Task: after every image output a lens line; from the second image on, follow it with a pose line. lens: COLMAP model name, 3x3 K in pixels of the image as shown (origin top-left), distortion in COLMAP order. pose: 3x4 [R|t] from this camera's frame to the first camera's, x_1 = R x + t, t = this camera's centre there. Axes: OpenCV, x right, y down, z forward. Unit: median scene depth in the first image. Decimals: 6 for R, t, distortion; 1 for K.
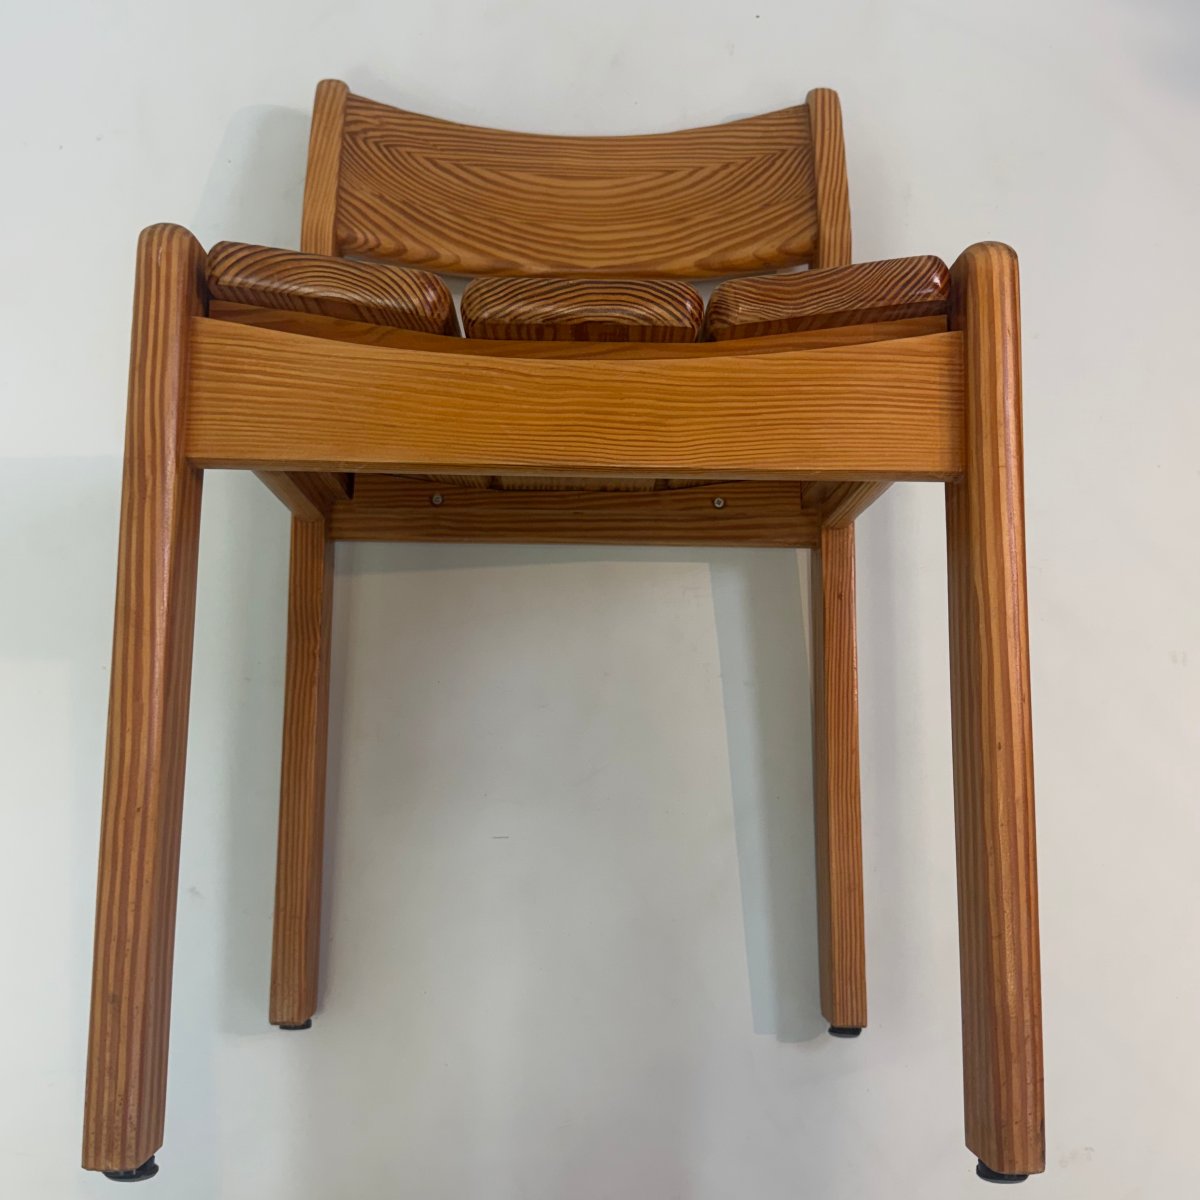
lens RADIAL K [[1318.0, 0, 608.5], [0, 1318.0, 624.2], [0, 0, 1]] dist [0.077893, 0.000000]
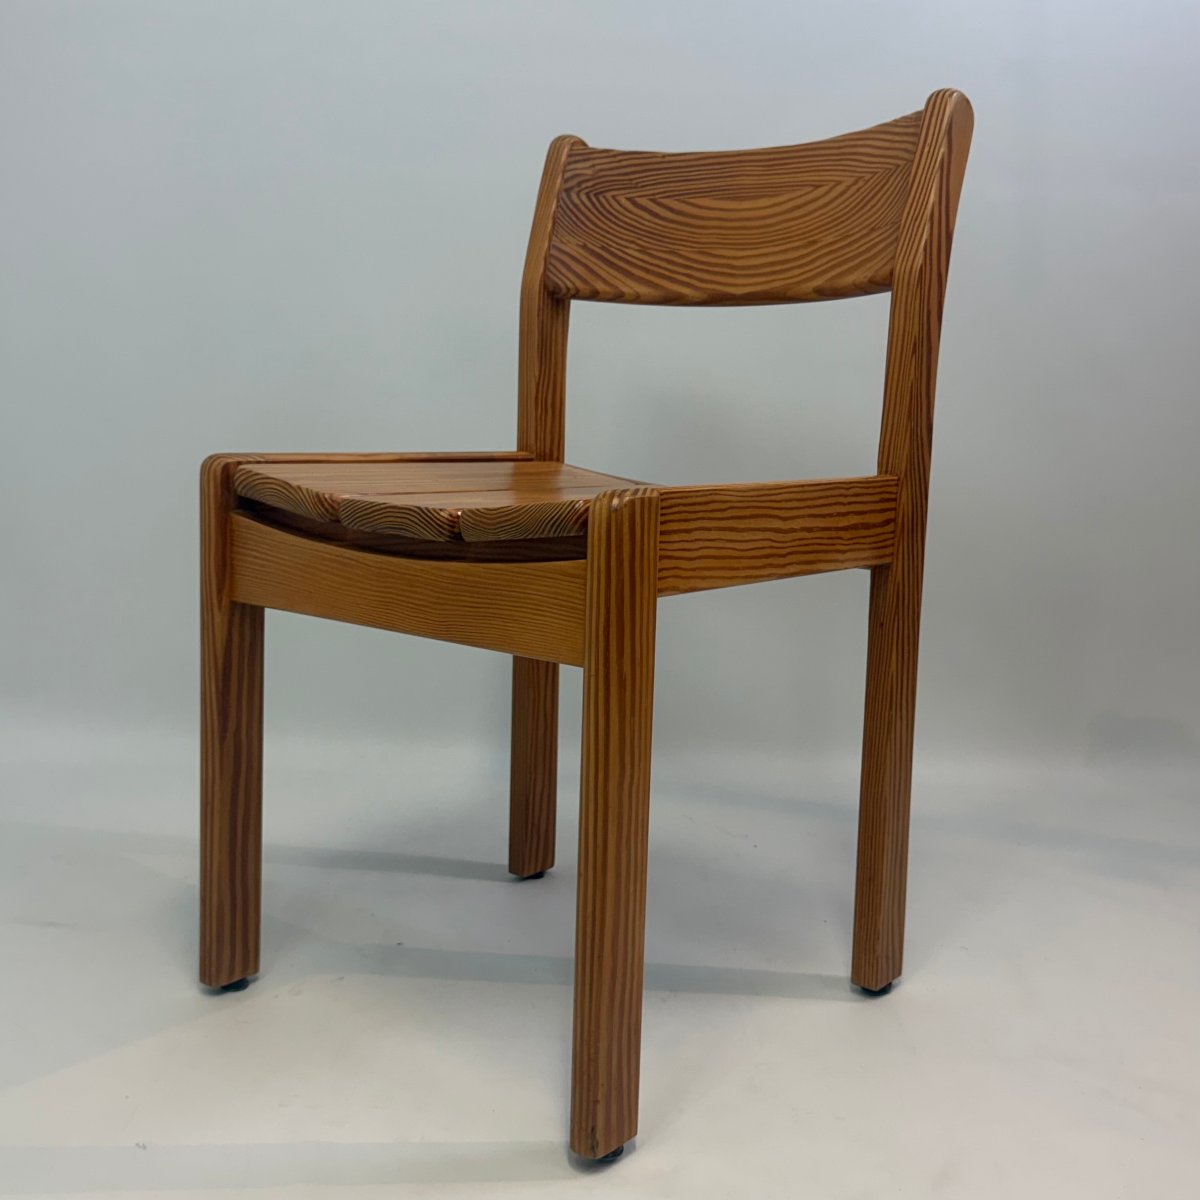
lens RADIAL K [[1457.0, 0, 604.0], [0, 1457.0, 612.0], [0, 0, 1]] dist [0.106861, 0.000000]
pose [[0.754693, 0.113082, -0.646259, 0.725076], [0.054973, 0.970671, 0.234043, -0.304725], [0.653771, -0.212157, 0.726342, -0.019468]]
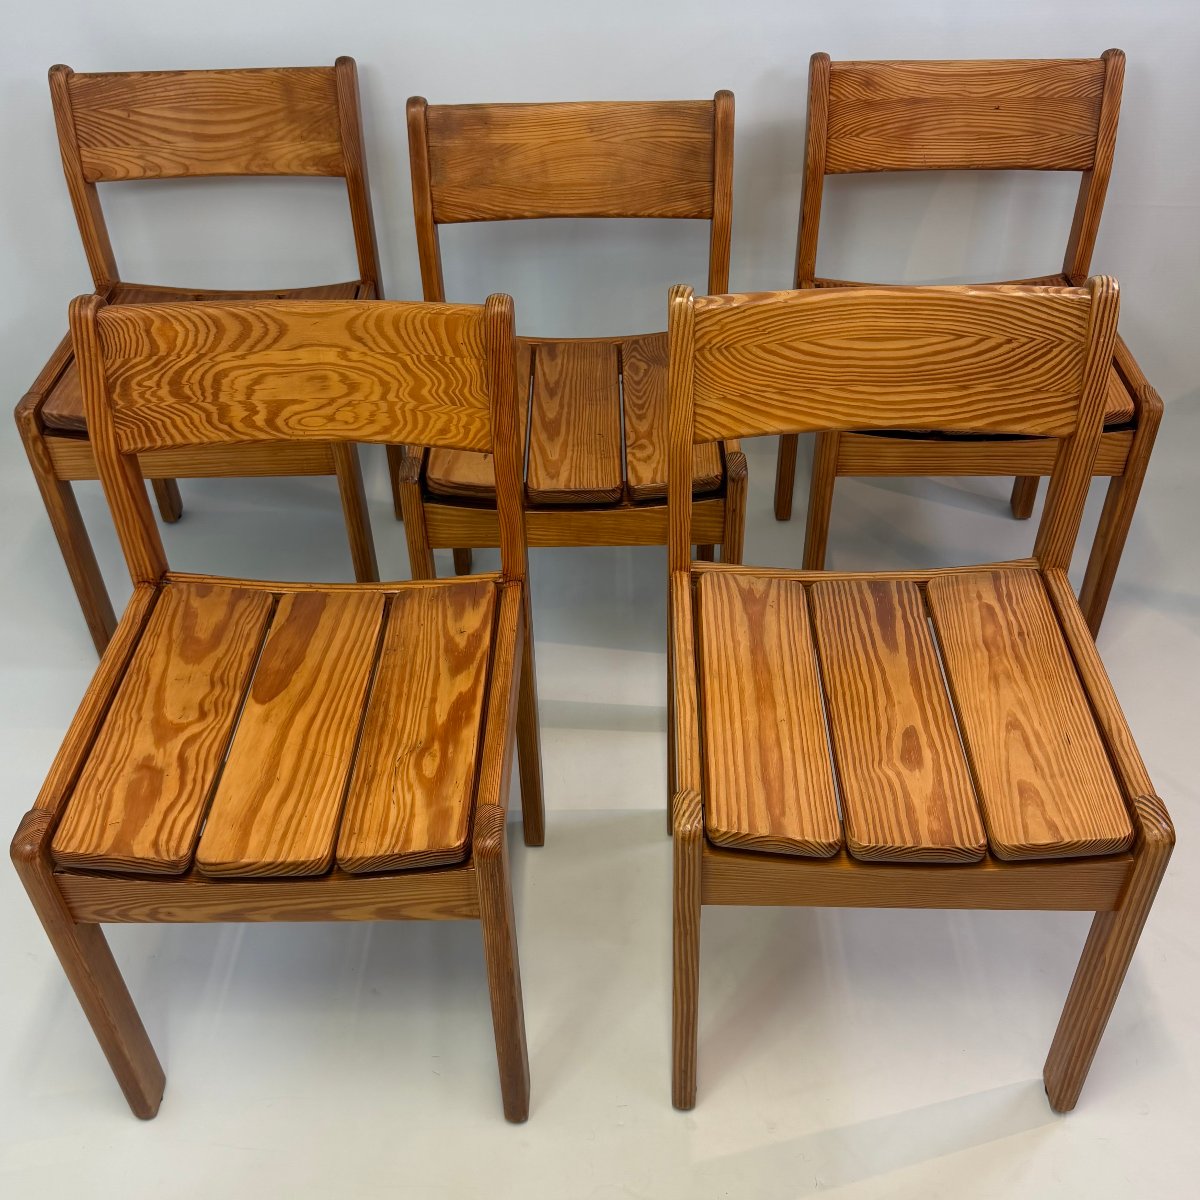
lens RADIAL K [[1318.0, 0, 590.3], [0, 1318.0, 605.5], [0, 0, 1]] dist [0.077893, 0.000000]
pose [[0.997081, 0.007596, -0.075972, -0.197690], [0.049635, 0.691597, 0.720576, -1.081064], [0.058016, -0.722244, 0.689201, -0.016801]]
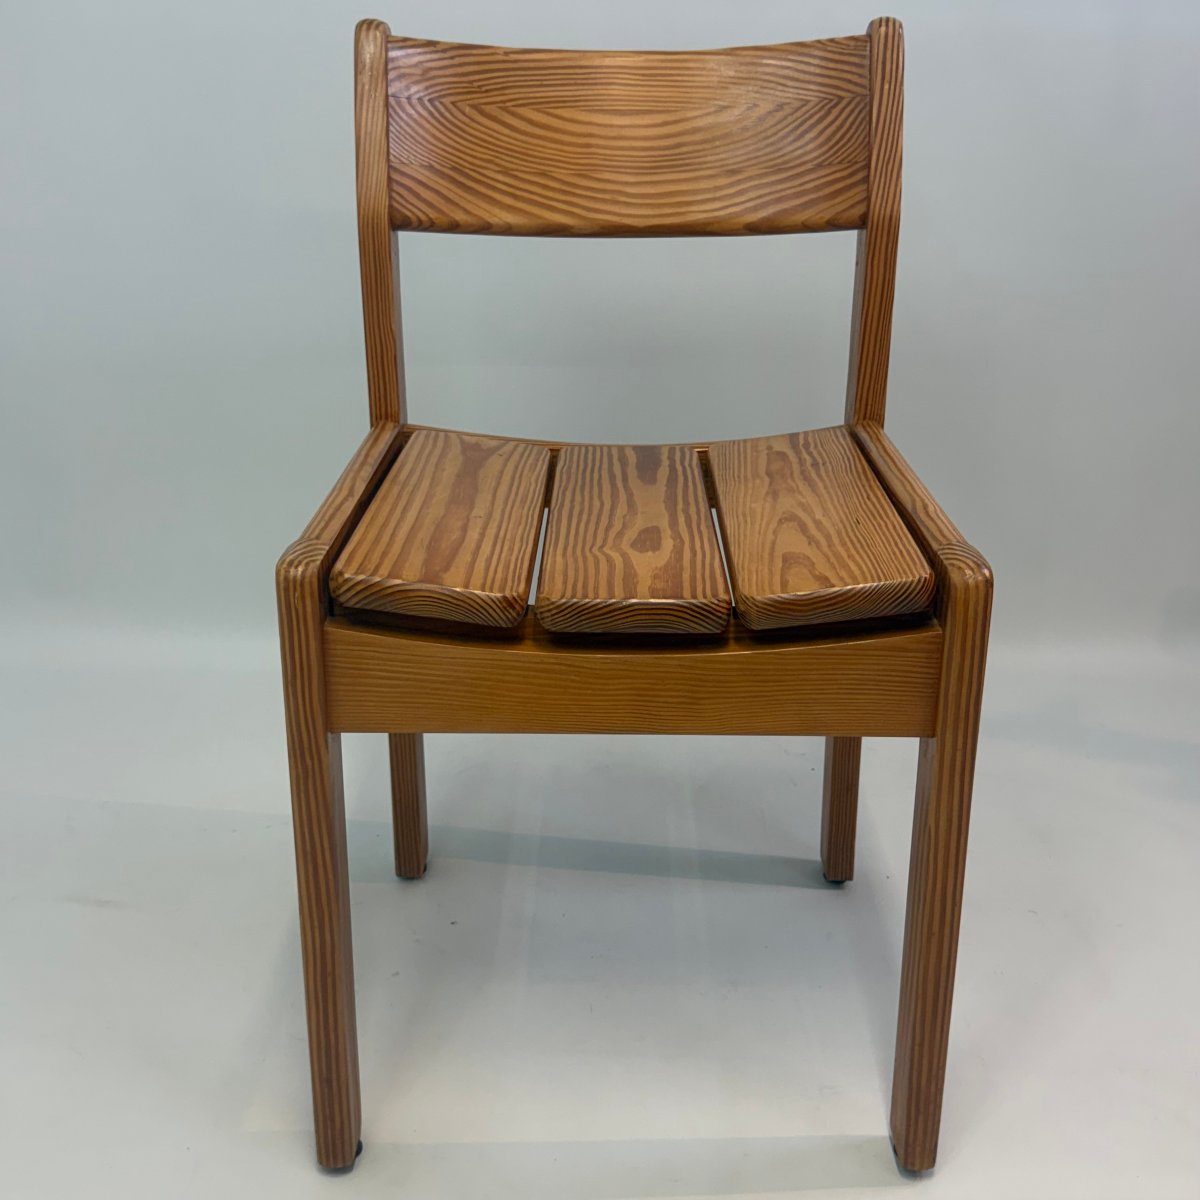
lens RADIAL K [[1457.0, 0, 603.2], [0, 1457.0, 601.5], [0, 0, 1]] dist [0.106861, 0.000000]
pose [[0.999315, 0.006109, -0.036511, 0.001078], [0.011466, 0.886709, 0.462186, -0.533253], [0.035198, -0.462287, 0.886031, -0.122806]]
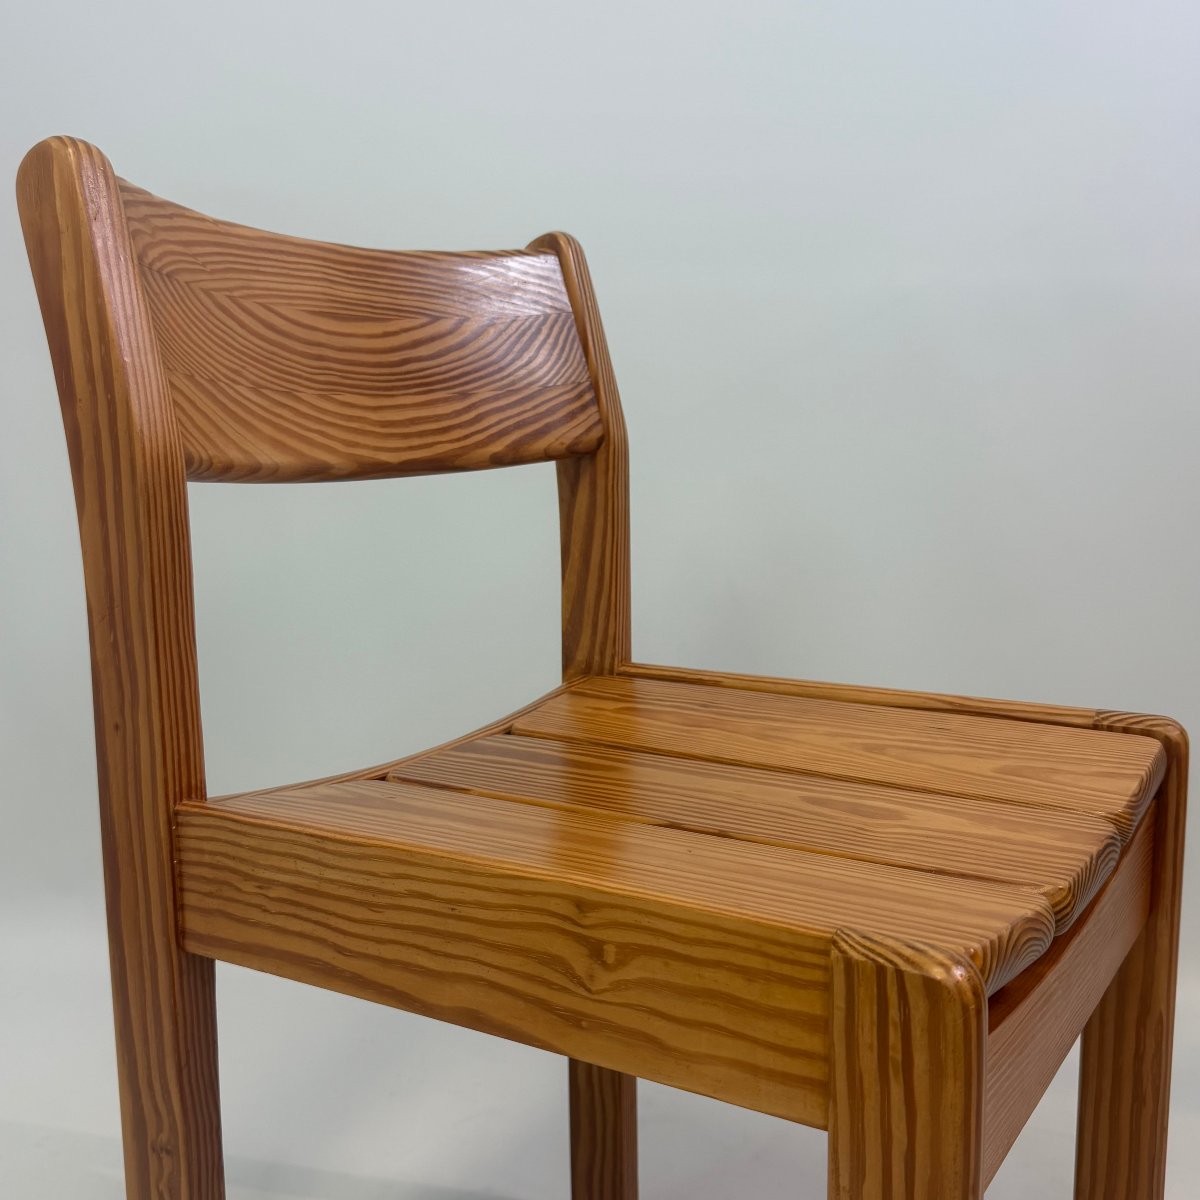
lens RADIAL K [[1318.0, 0, 604.6], [0, 1318.0, 603.1], [0, 0, 1]] dist [0.077893, 0.000000]
pose [[0.547310, -0.127820, 0.827112, -0.576346], [-0.089684, 0.973621, 0.209806, -0.359776], [-0.832111, -0.189007, 0.521410, 0.497891]]
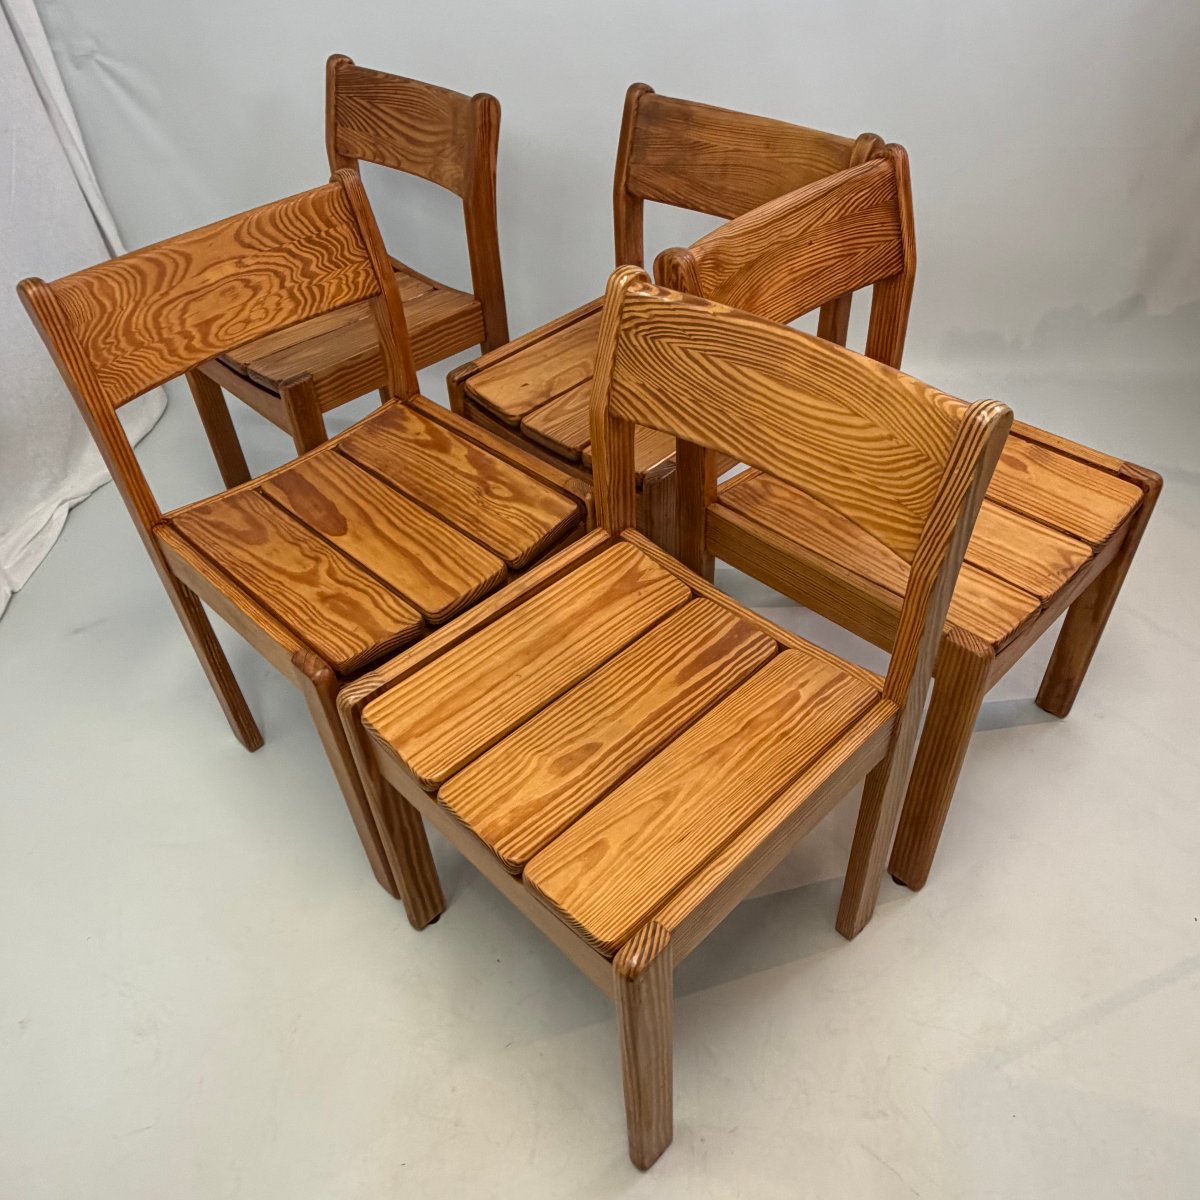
lens RADIAL K [[991.8, 0, 603.2], [0, 991.8, 591.8], [0, 0, 1]] dist [0.004636, 0.001839]
pose [[0.677032, 0.460467, -0.574106, 0.452430], [0.142759, 0.683098, 0.716238, -0.876059], [0.721974, -0.566875, 0.396744, 0.460718]]
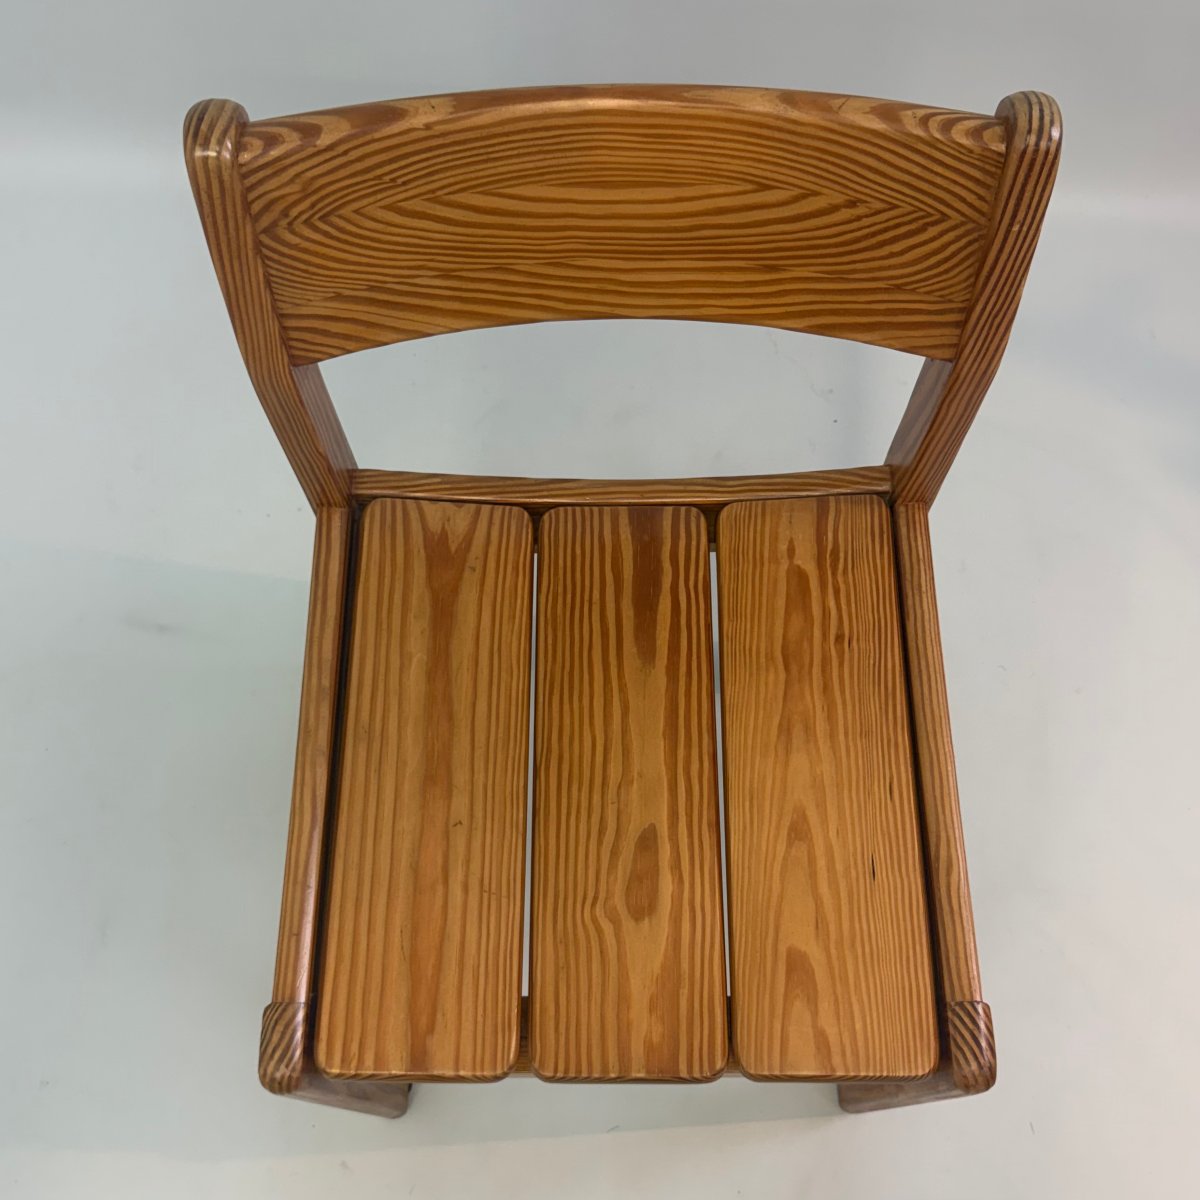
lens RADIAL K [[1318.0, 0, 605.8], [0, 1318.0, 611.6], [0, 0, 1]] dist [0.077893, 0.000000]
pose [[0.999500, 0.018366, -0.025729, -0.010009], [0.020027, 0.261839, 0.964904, -0.929330], [0.024458, -0.964937, 0.261341, 0.654545]]
